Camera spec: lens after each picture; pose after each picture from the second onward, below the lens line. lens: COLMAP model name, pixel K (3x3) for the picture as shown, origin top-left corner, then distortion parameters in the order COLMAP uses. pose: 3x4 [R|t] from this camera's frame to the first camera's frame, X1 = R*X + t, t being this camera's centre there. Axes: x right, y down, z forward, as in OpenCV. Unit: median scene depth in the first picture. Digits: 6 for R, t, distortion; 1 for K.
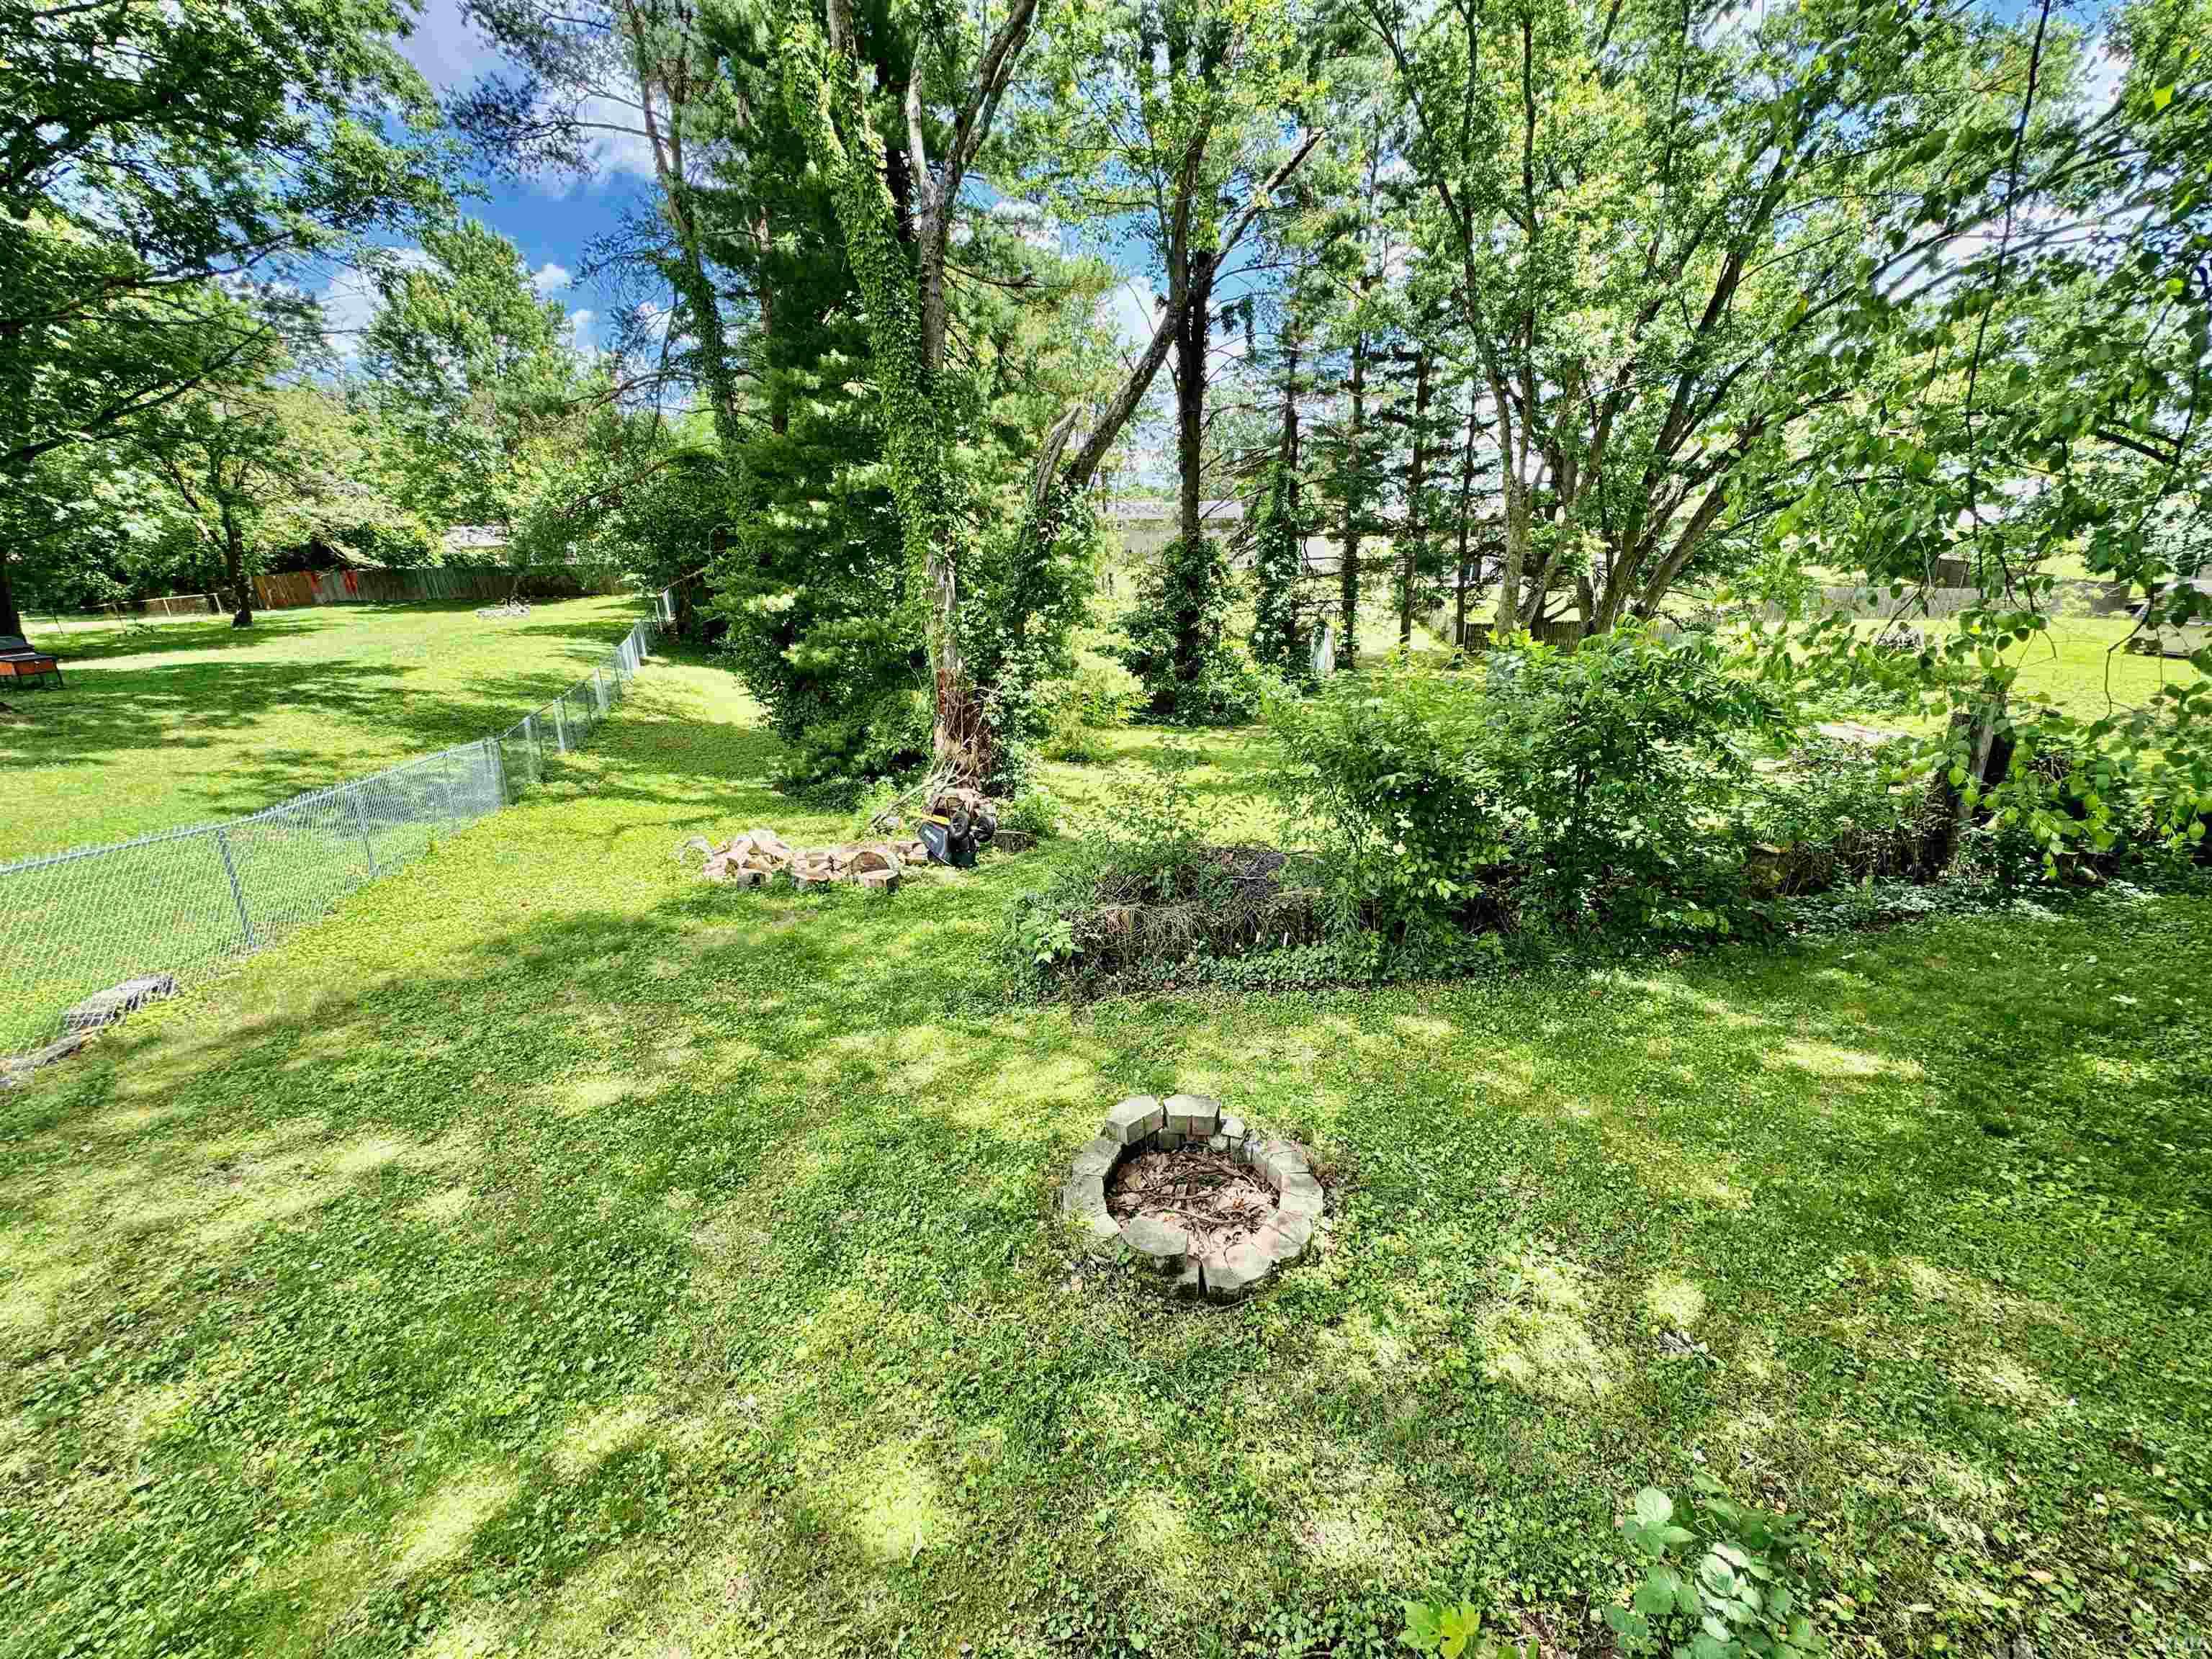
lens RADIAL K [[878.3, 0, 1105.8], [0, 878.3, 820.8], [0, 0, 1]] dist [-0.001219, 0.000736]
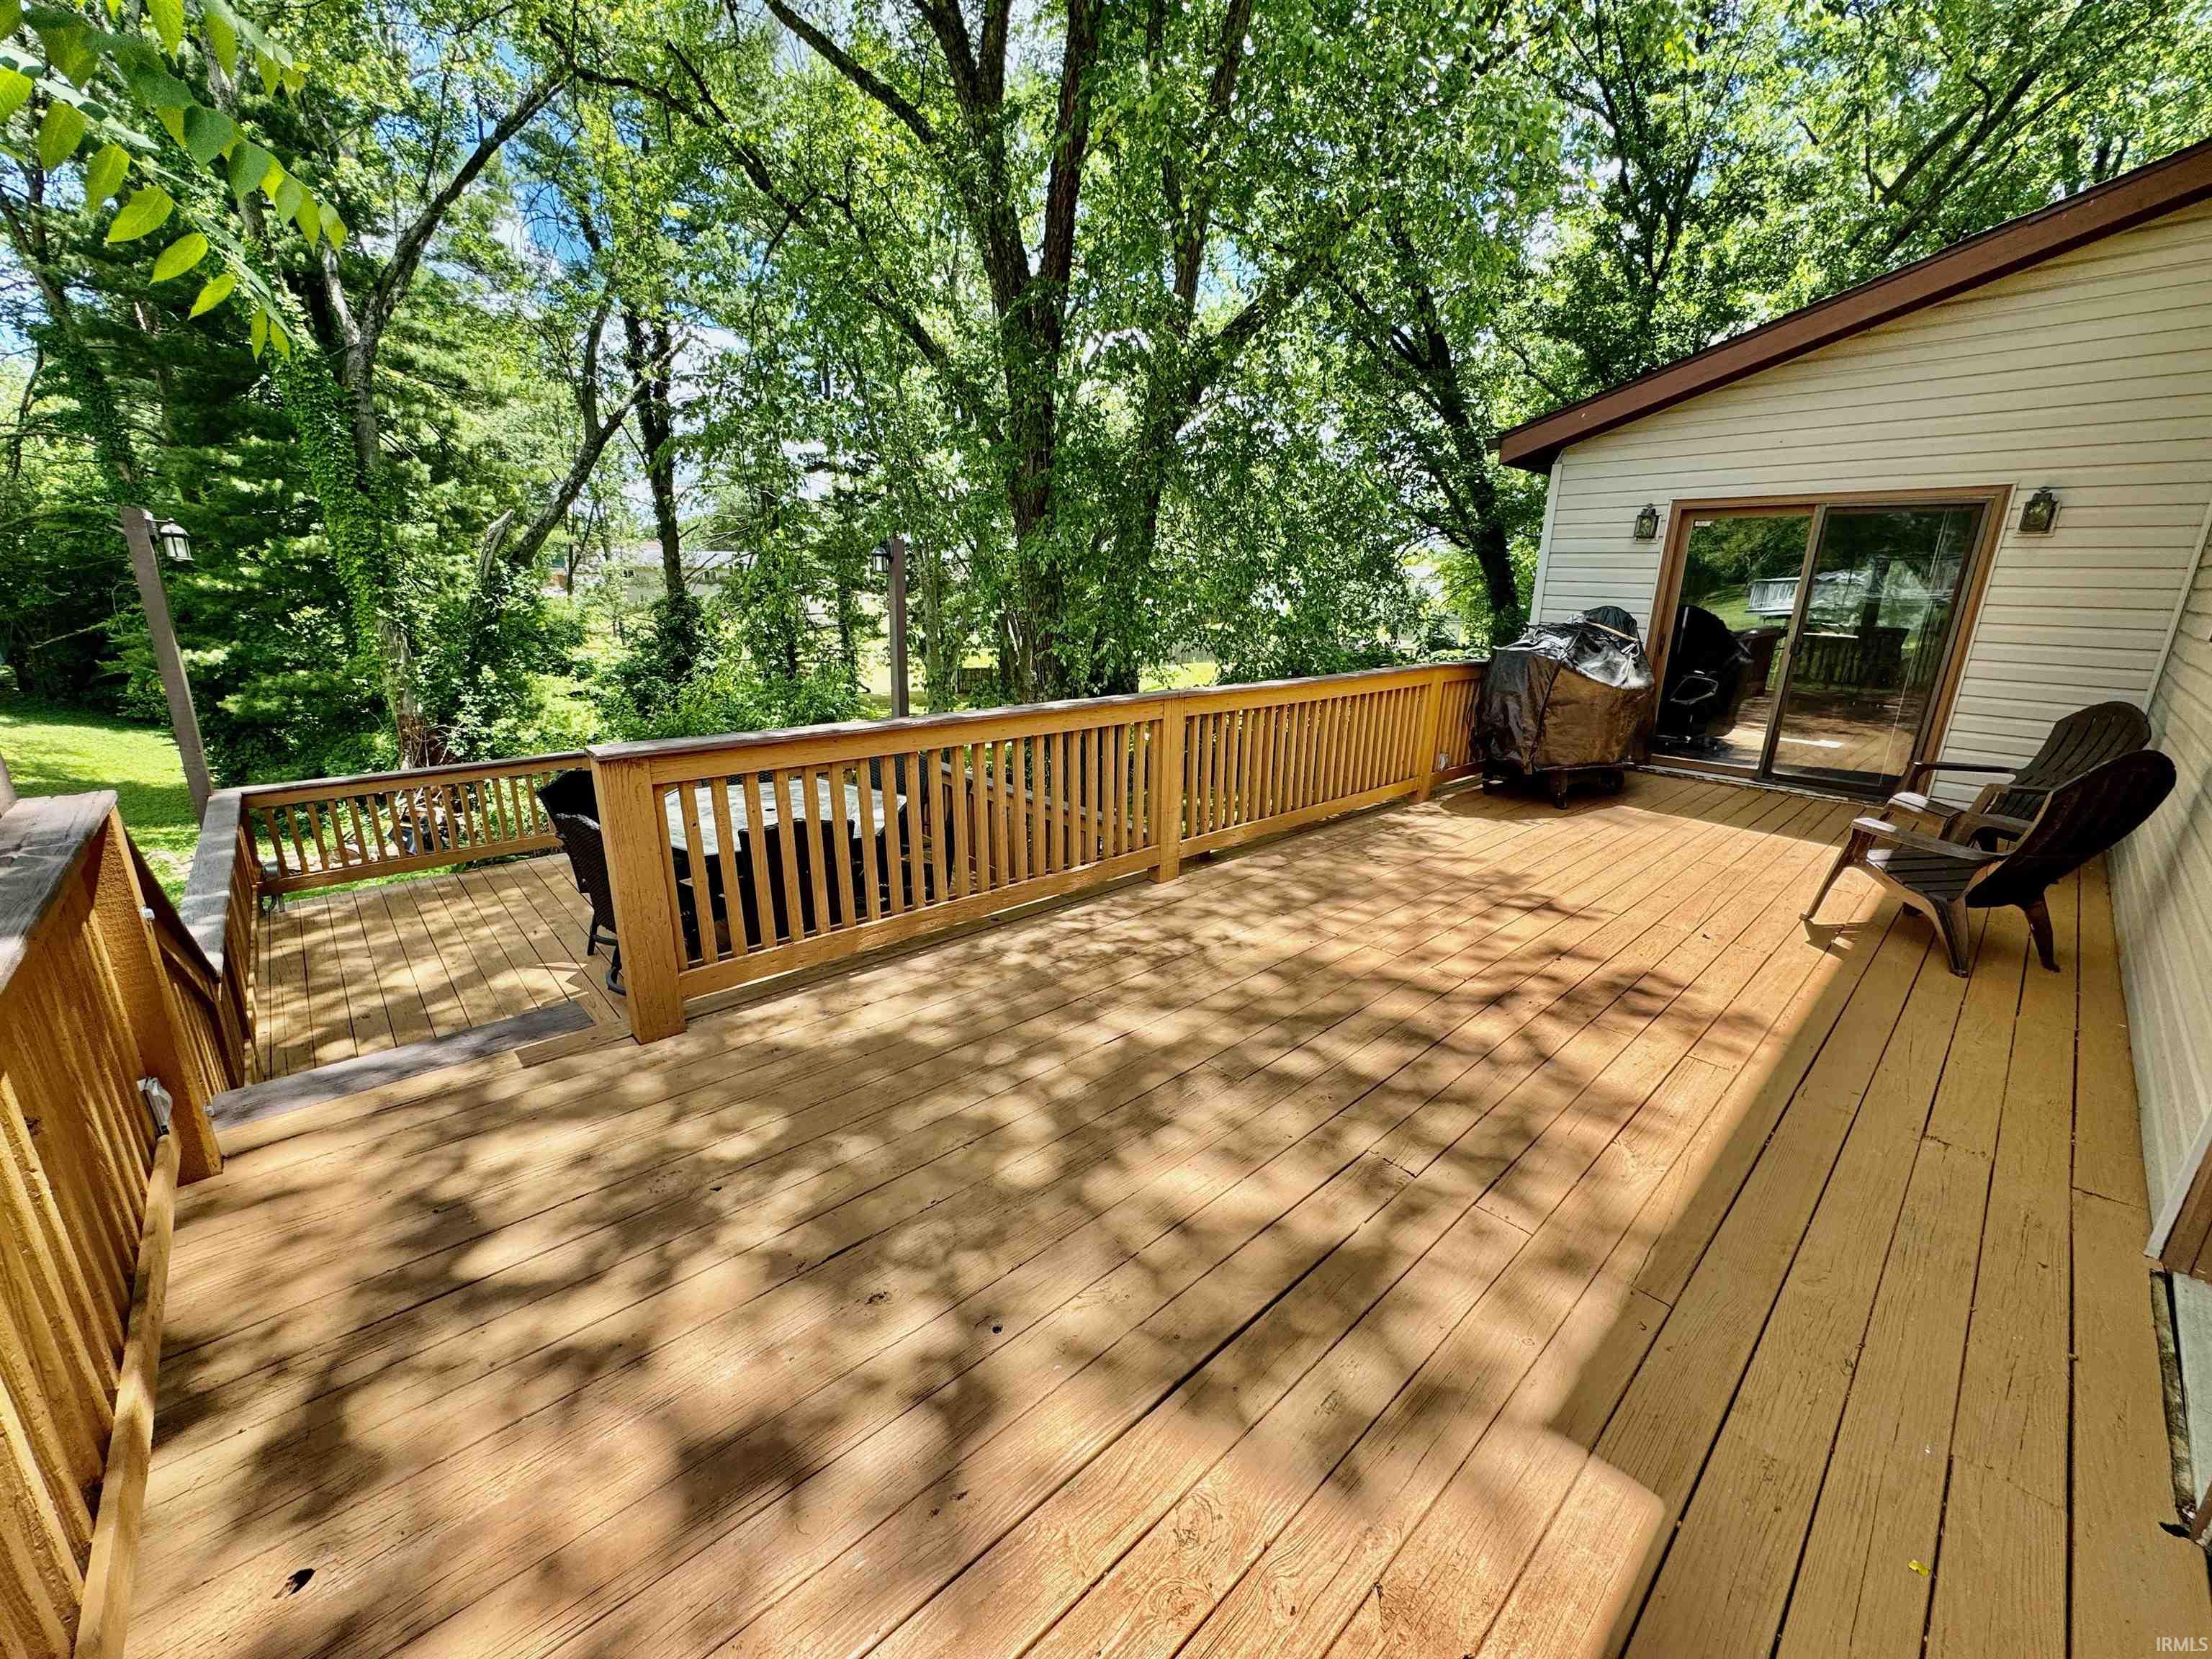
lens RADIAL K [[878.3, 0, 1106.5], [0, 878.3, 828.5], [0, 0, 1]] dist [-0.001219, 0.000736]
pose [[0.888356, -0.090567, 0.450135, 0.101474], [0.108953, 0.993933, -0.015043, 0.095996], [-0.446042, 0.062407, 0.892834, -0.436297]]
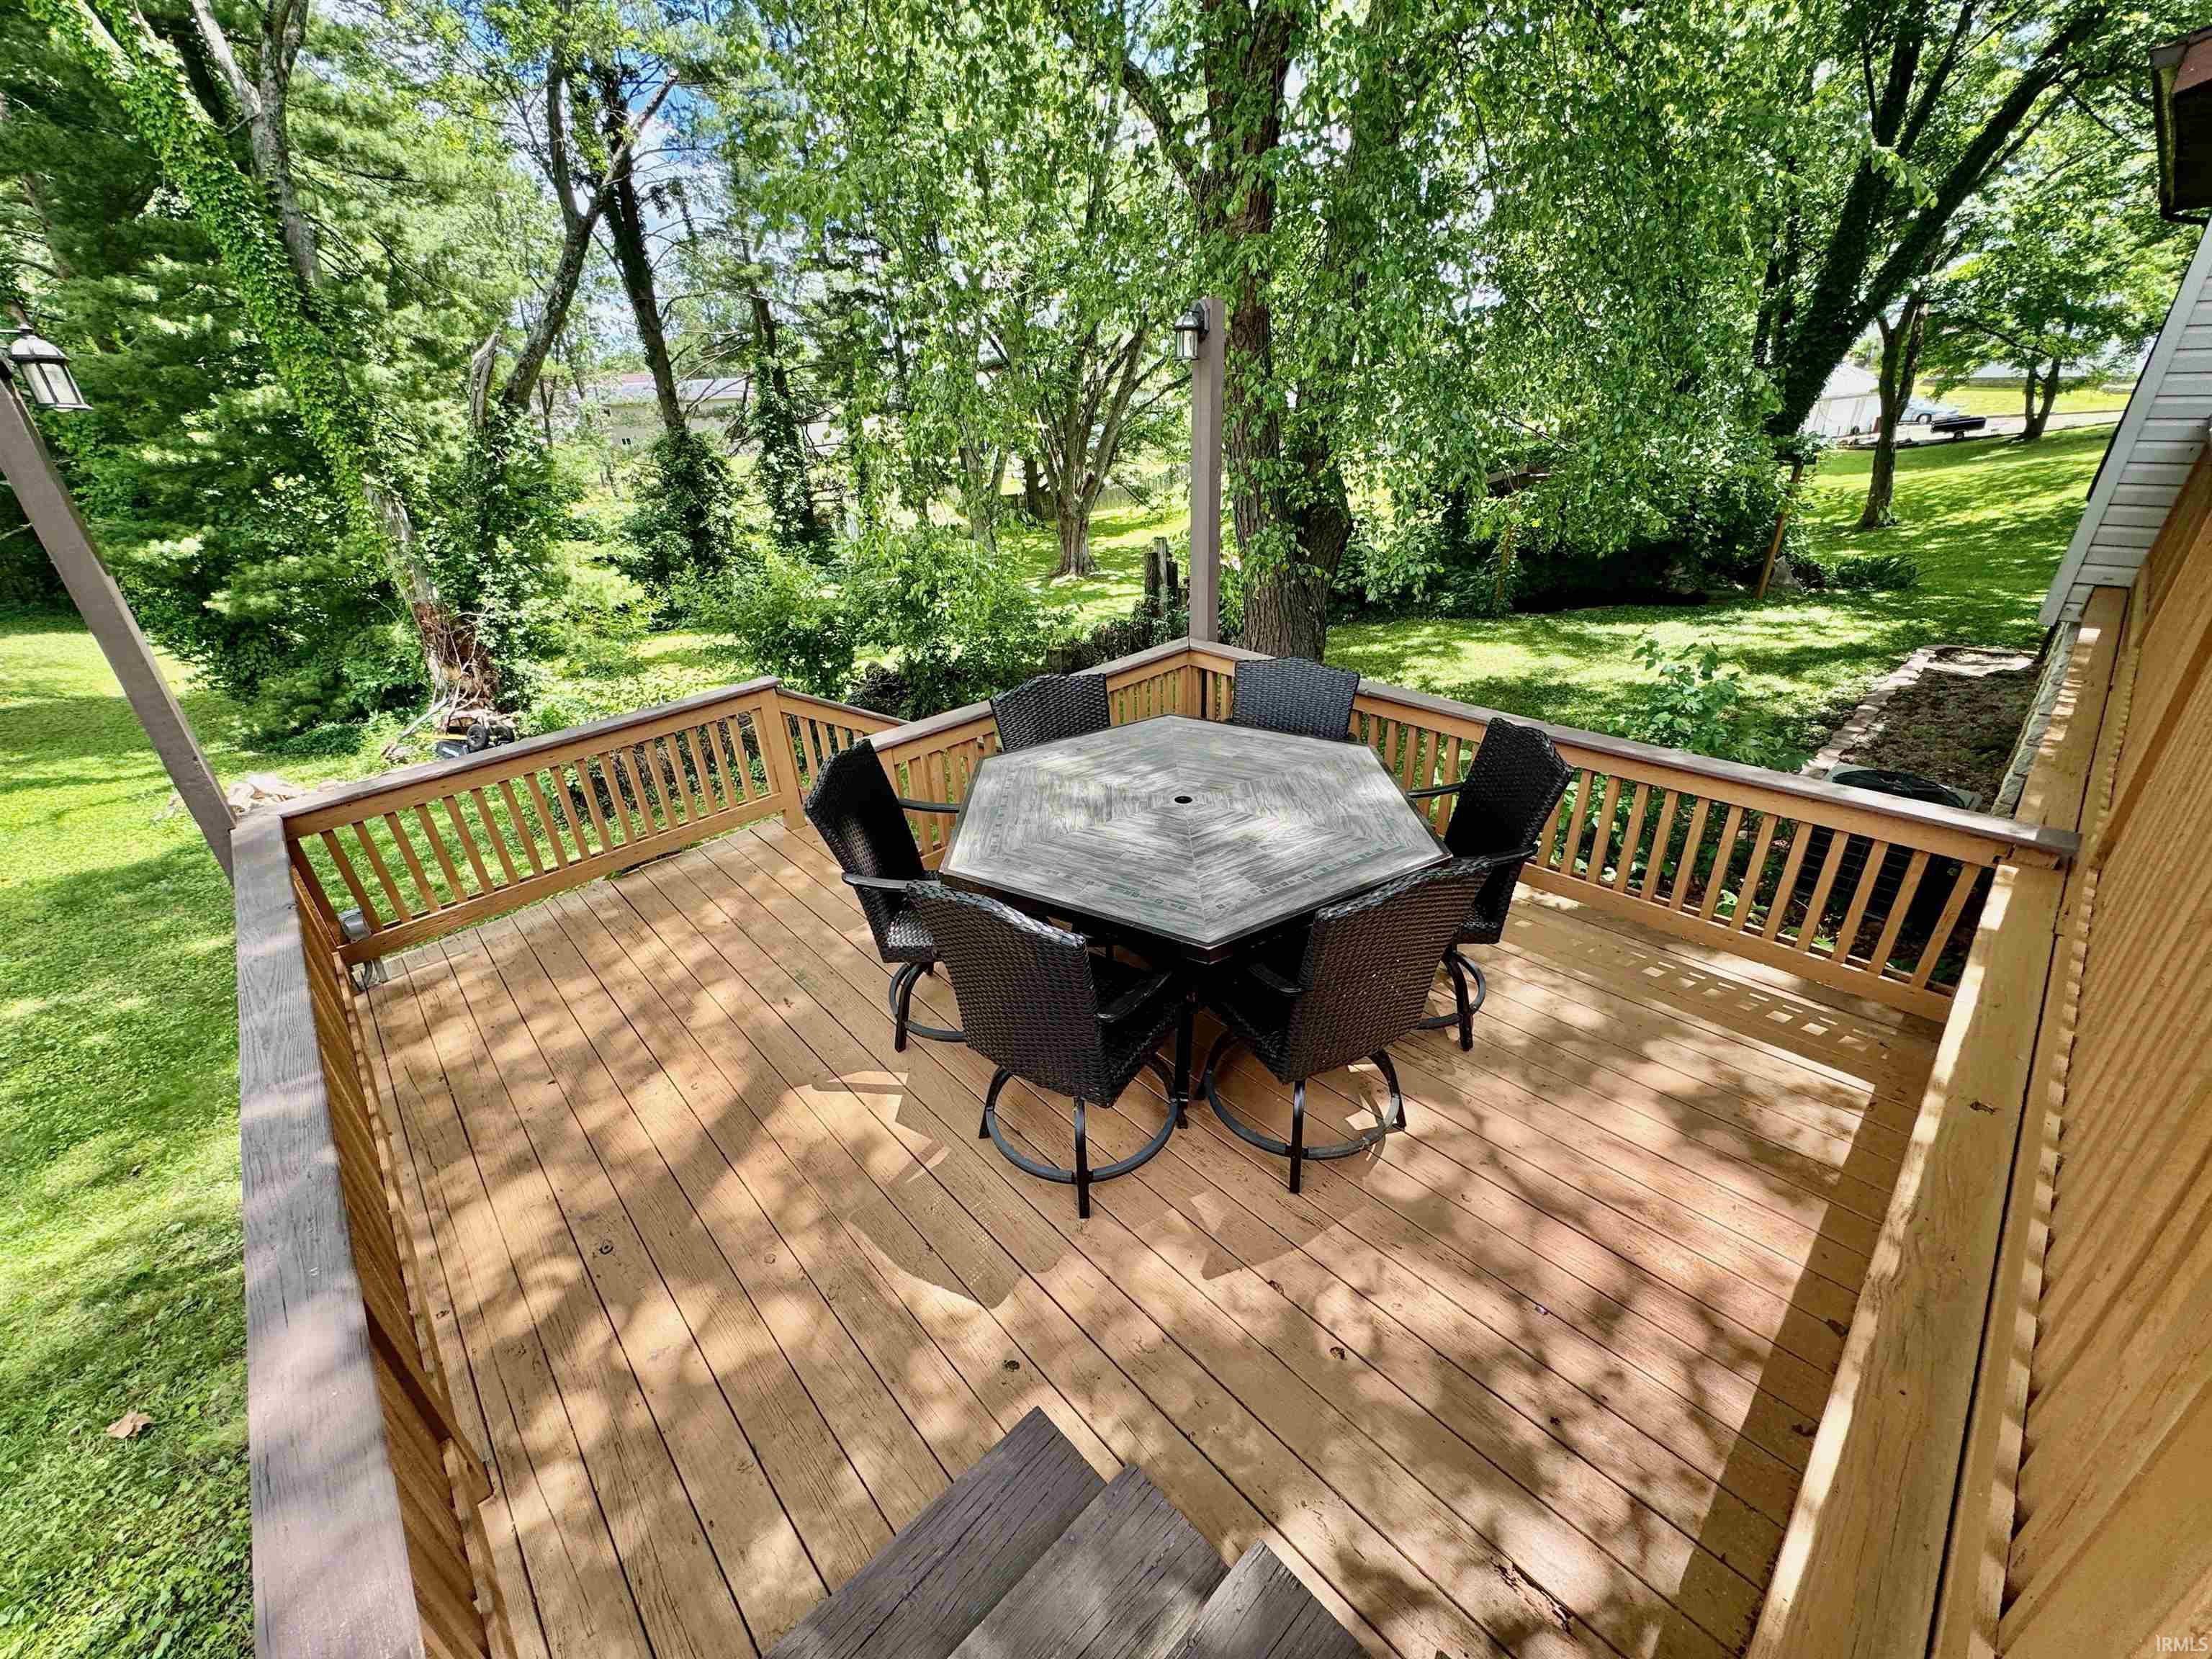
lens RADIAL K [[878.3, 0, 1106.8], [0, 878.3, 824.8], [0, 0, 1]] dist [-0.001219, 0.000736]
pose [[0.886107, -0.228020, 0.403511, 0.049071], [0.172858, 0.970382, 0.168759, 0.044268], [-0.430040, -0.079789, 0.899277, -0.263001]]
